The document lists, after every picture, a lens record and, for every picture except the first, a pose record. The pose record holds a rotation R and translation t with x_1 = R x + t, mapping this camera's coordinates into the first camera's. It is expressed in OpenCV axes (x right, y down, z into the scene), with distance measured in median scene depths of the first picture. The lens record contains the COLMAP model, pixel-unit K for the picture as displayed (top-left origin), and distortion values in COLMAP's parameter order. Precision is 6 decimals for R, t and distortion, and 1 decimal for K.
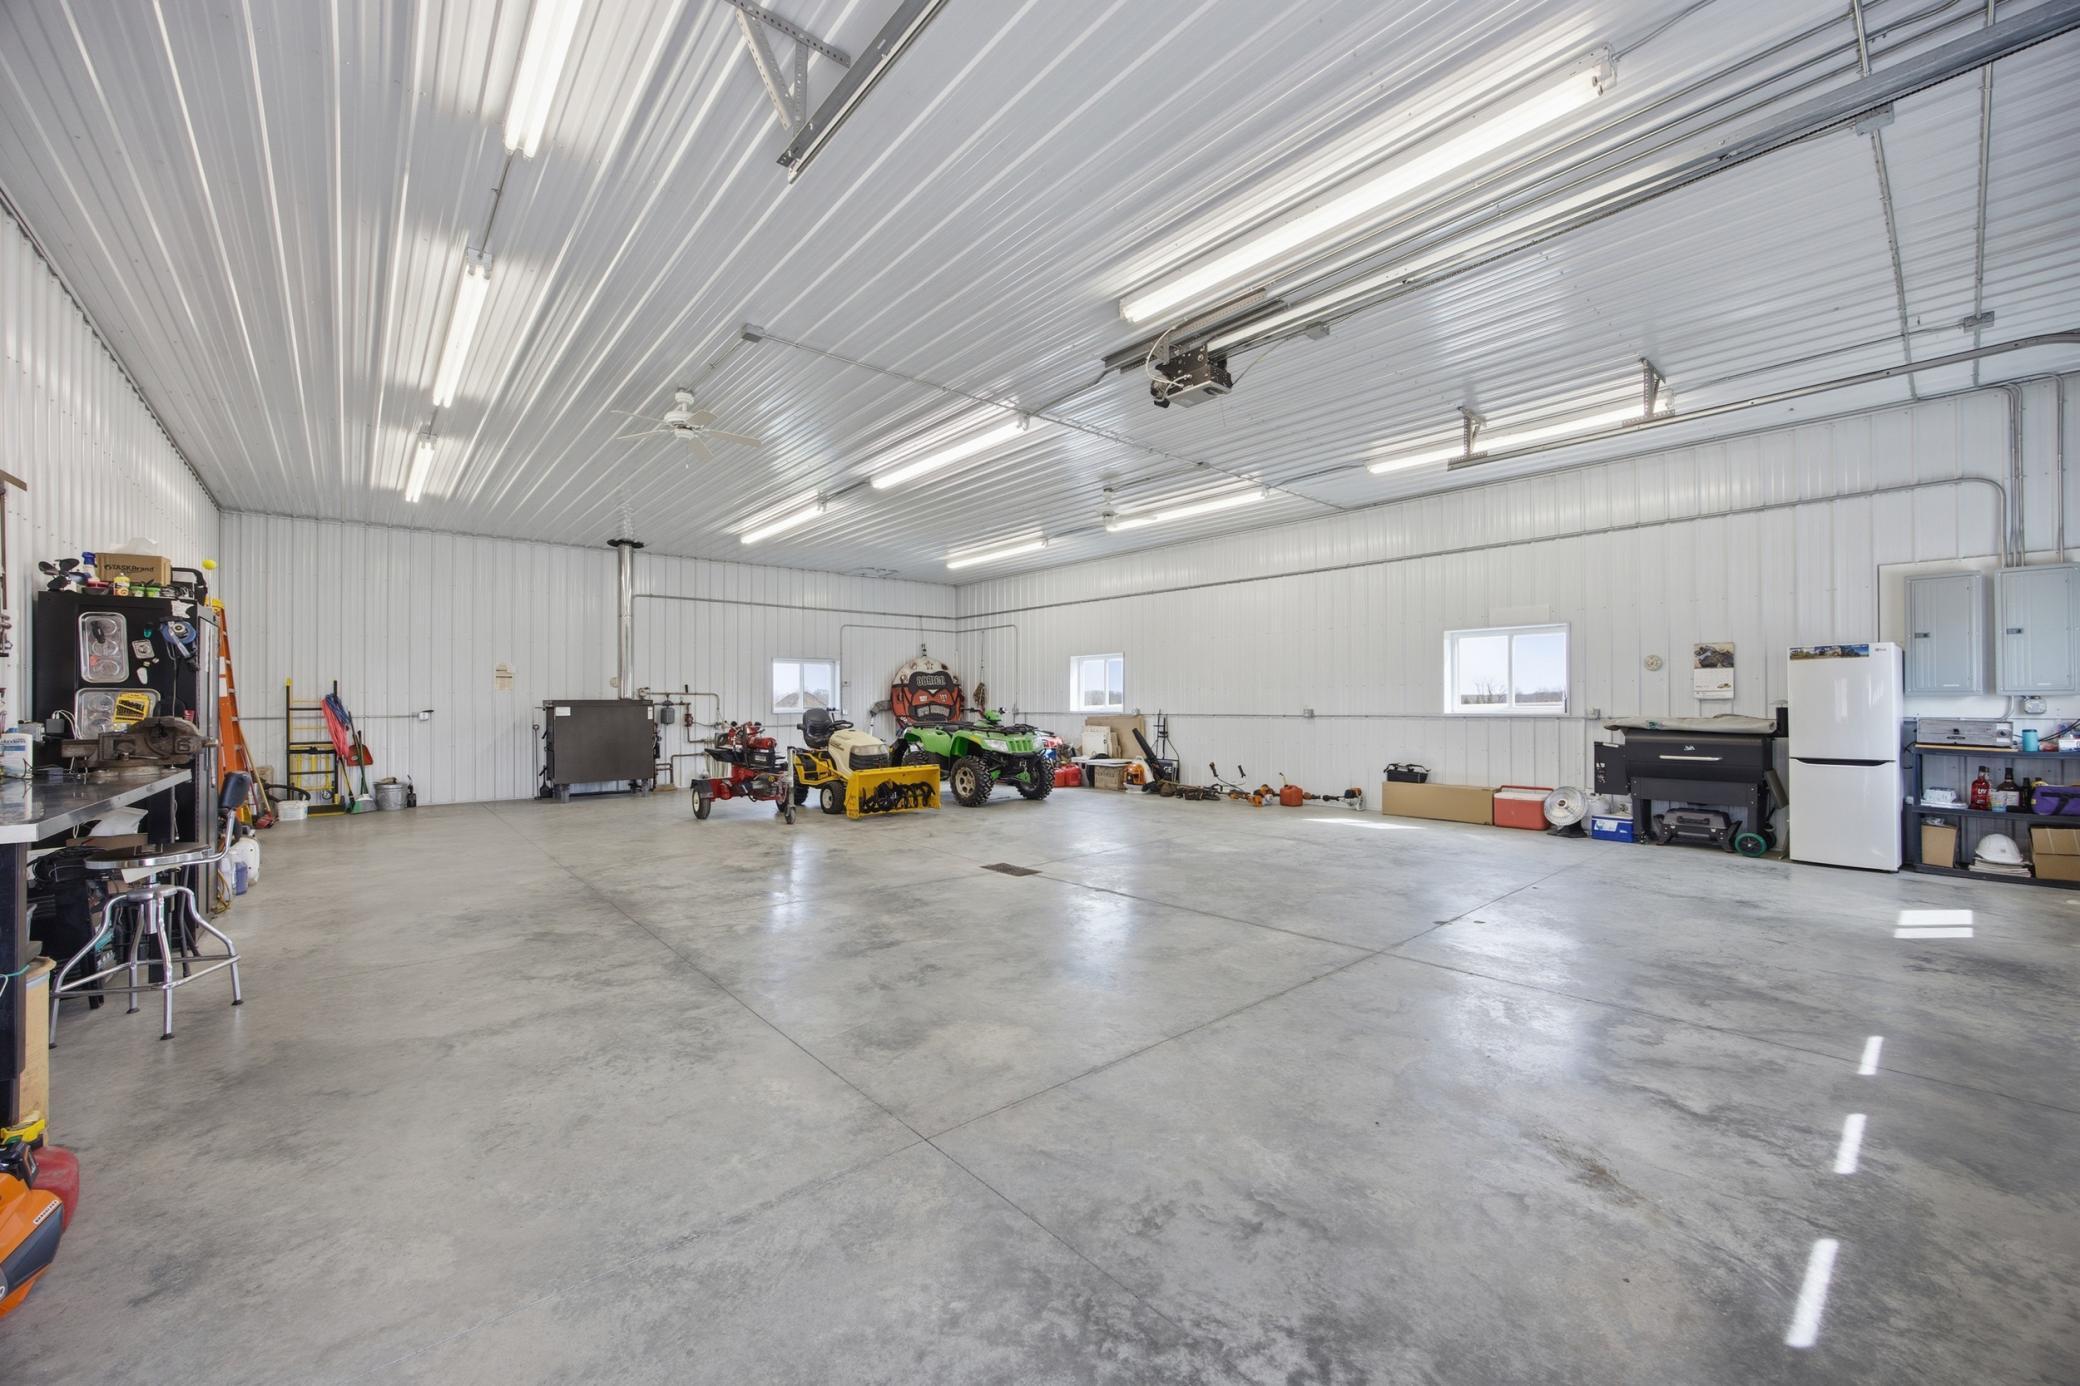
lens RADIAL K [[819.0, 0, 1047.7], [0, 819.0, 702.8], [0, 0, 1]] dist [-0.021607, 0.008839]
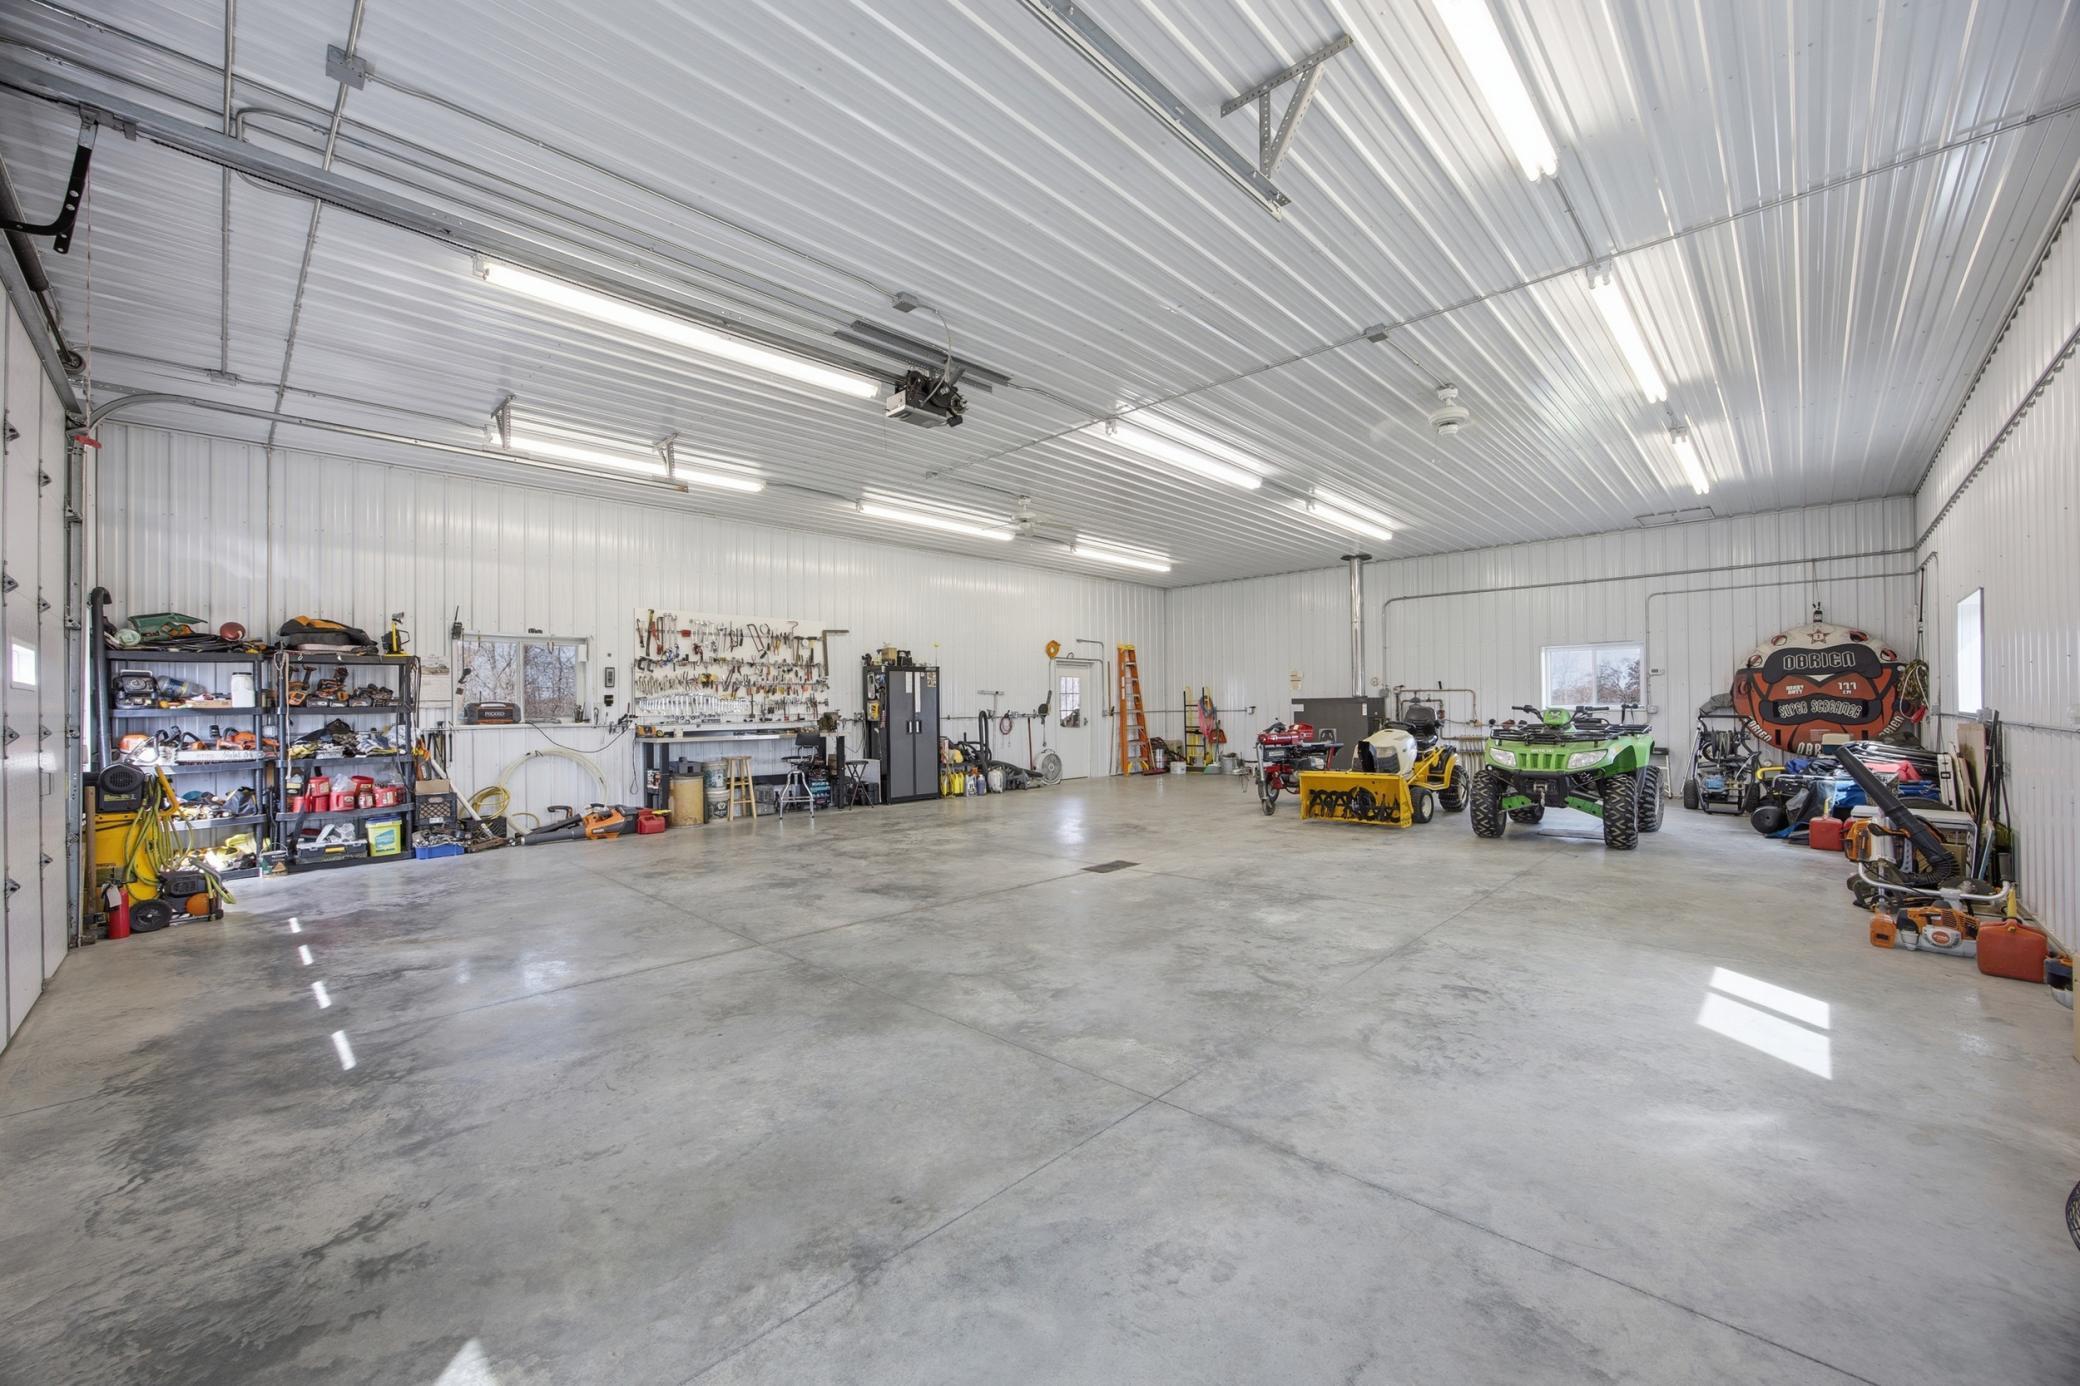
lens RADIAL K [[816.7, 0, 1040.0], [0, 816.7, 693.0], [0, 0, 1]] dist [-0.061458, 0.019914]
pose [[0.088693, -0.012549, -0.995980, 0.821323], [0.009205, 0.999888, -0.011778, -0.001471], [0.996016, -0.008123, 0.088798, 0.704199]]
